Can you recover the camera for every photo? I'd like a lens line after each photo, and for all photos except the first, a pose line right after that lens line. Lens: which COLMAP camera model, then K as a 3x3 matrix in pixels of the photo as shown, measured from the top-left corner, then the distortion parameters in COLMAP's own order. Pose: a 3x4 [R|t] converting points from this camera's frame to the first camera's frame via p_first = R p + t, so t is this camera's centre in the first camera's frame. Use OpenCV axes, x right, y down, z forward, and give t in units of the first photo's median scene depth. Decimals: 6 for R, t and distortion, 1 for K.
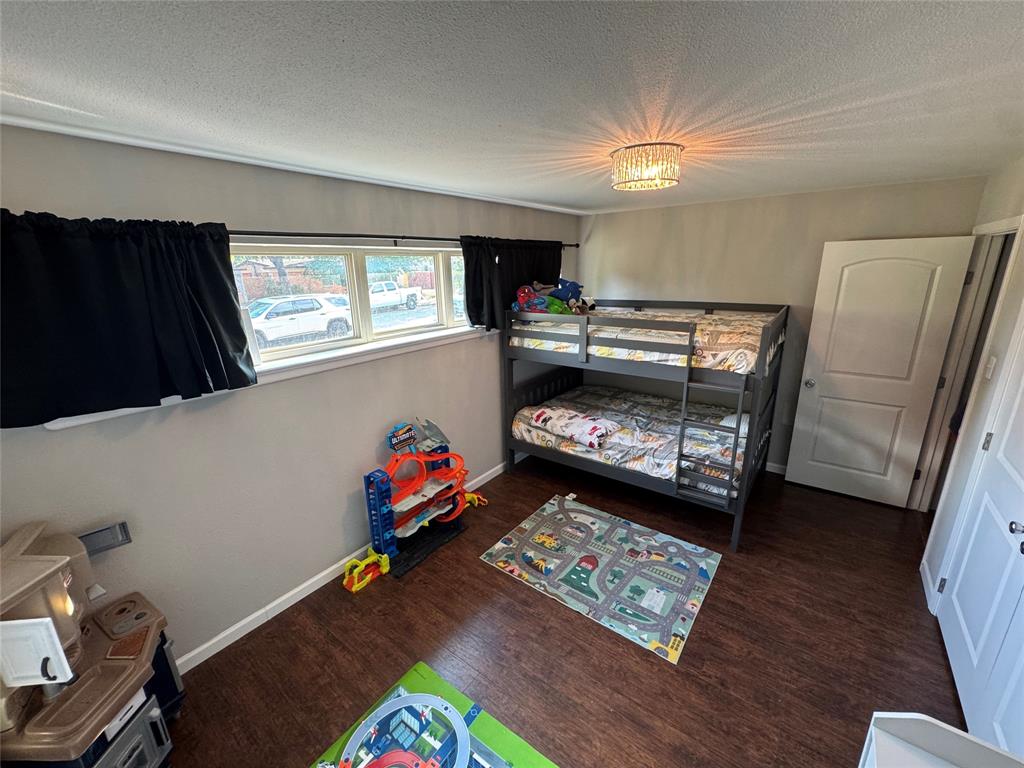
lens RADIAL K [[409.4, 0, 516.6], [0, 409.4, 383.6], [0, 0, 1]] dist [-0.002133, 0.000428]
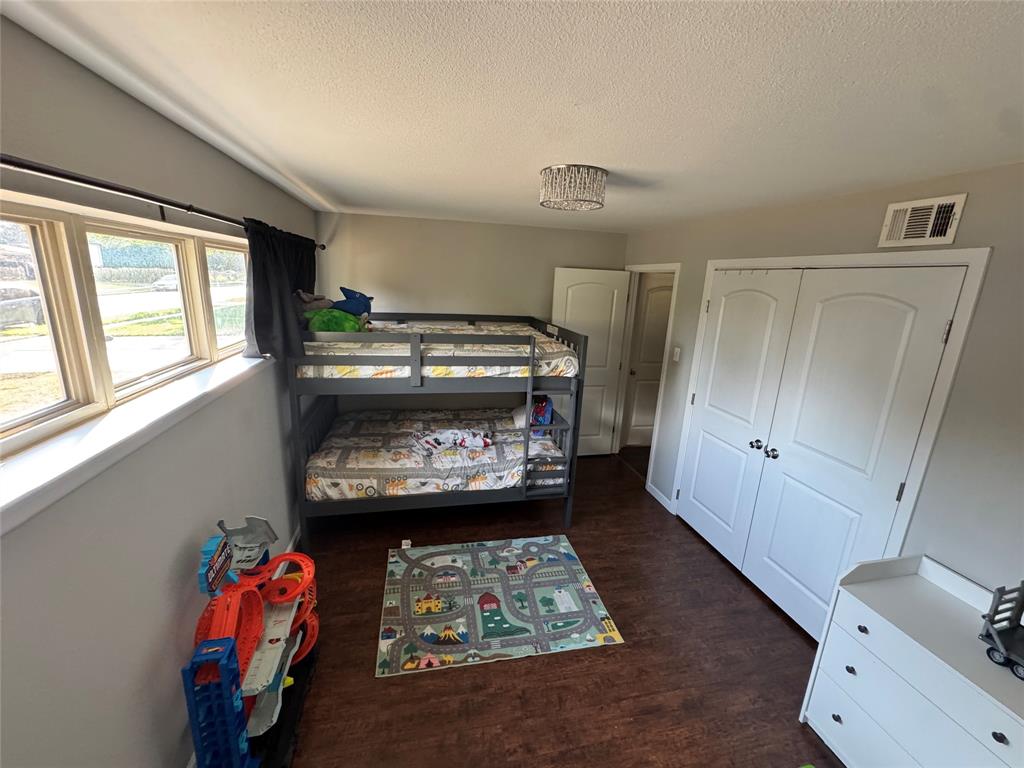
lens RADIAL K [[409.4, 0, 513.6], [0, 409.4, 384.0], [0, 0, 1]] dist [-0.002133, 0.000428]
pose [[0.658679, -0.135524, 0.740119, -0.376109], [0.149695, 0.987585, 0.047616, -0.074381], [-0.737383, 0.079428, 0.670789, 0.292255]]
